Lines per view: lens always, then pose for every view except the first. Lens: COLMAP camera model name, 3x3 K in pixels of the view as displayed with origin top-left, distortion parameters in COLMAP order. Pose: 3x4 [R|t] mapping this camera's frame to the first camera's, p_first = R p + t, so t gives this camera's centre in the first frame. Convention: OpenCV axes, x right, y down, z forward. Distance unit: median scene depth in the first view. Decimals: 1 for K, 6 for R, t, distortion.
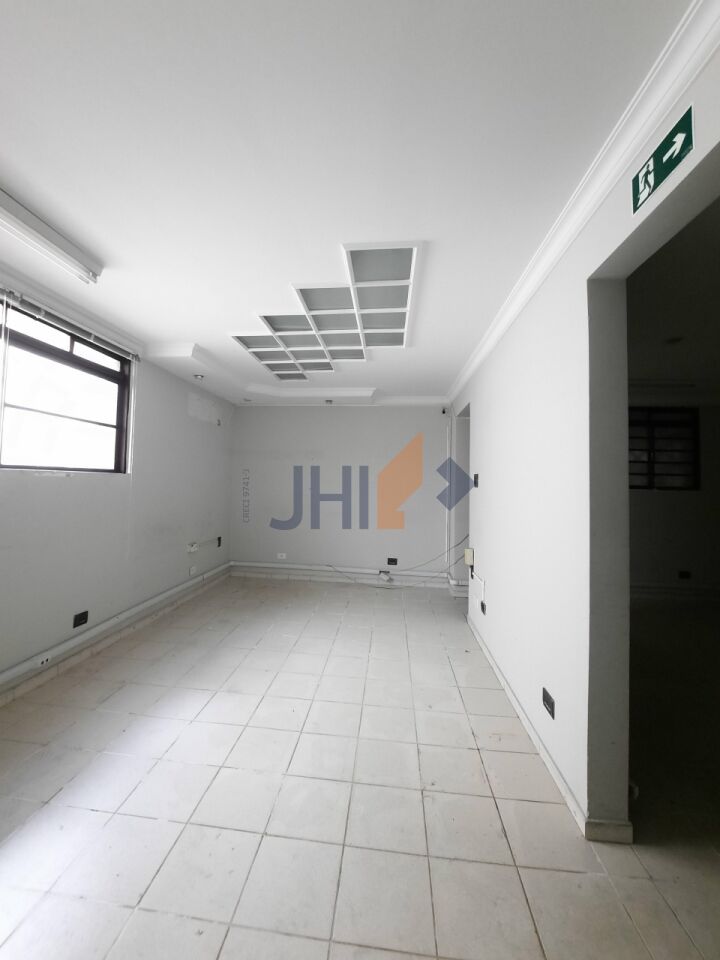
lens RADIAL K [[385.9, 0, 360.0], [0, 385.9, 480.0], [0, 0, 1]] dist [0.001452, 0.000093]
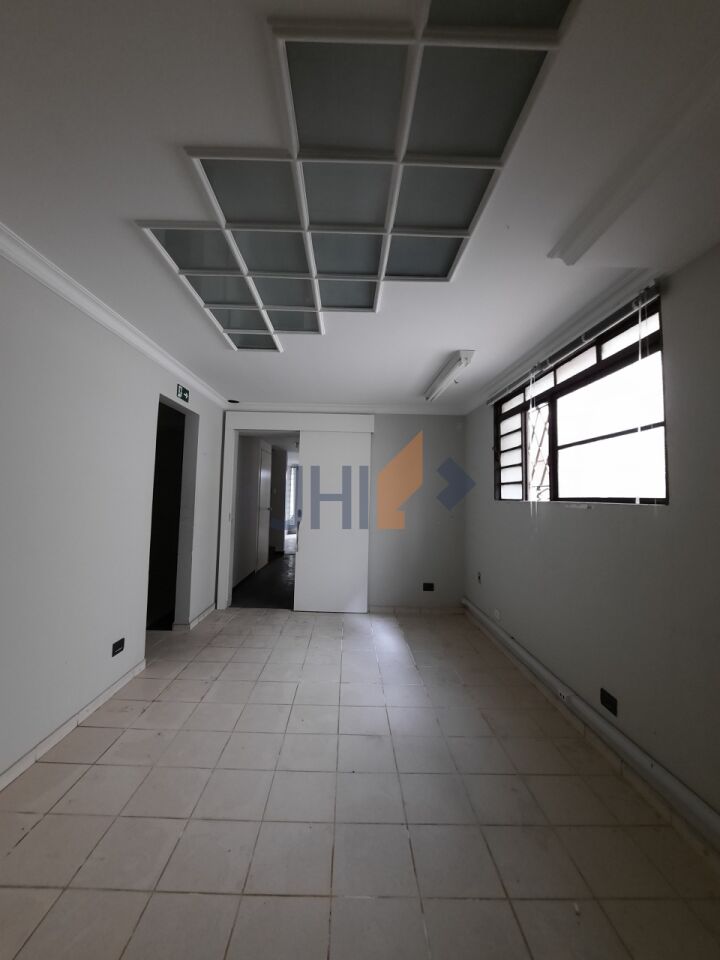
lens RADIAL K [[385.9, 0, 360.0], [0, 385.9, 480.0], [0, 0, 1]] dist [0.001452, 0.000093]
pose [[-0.992672, -0.050175, -0.109928, -0.164124], [-0.043667, 0.997192, -0.060832, 0.001984], [0.112672, -0.055586, -0.992076, 1.943971]]
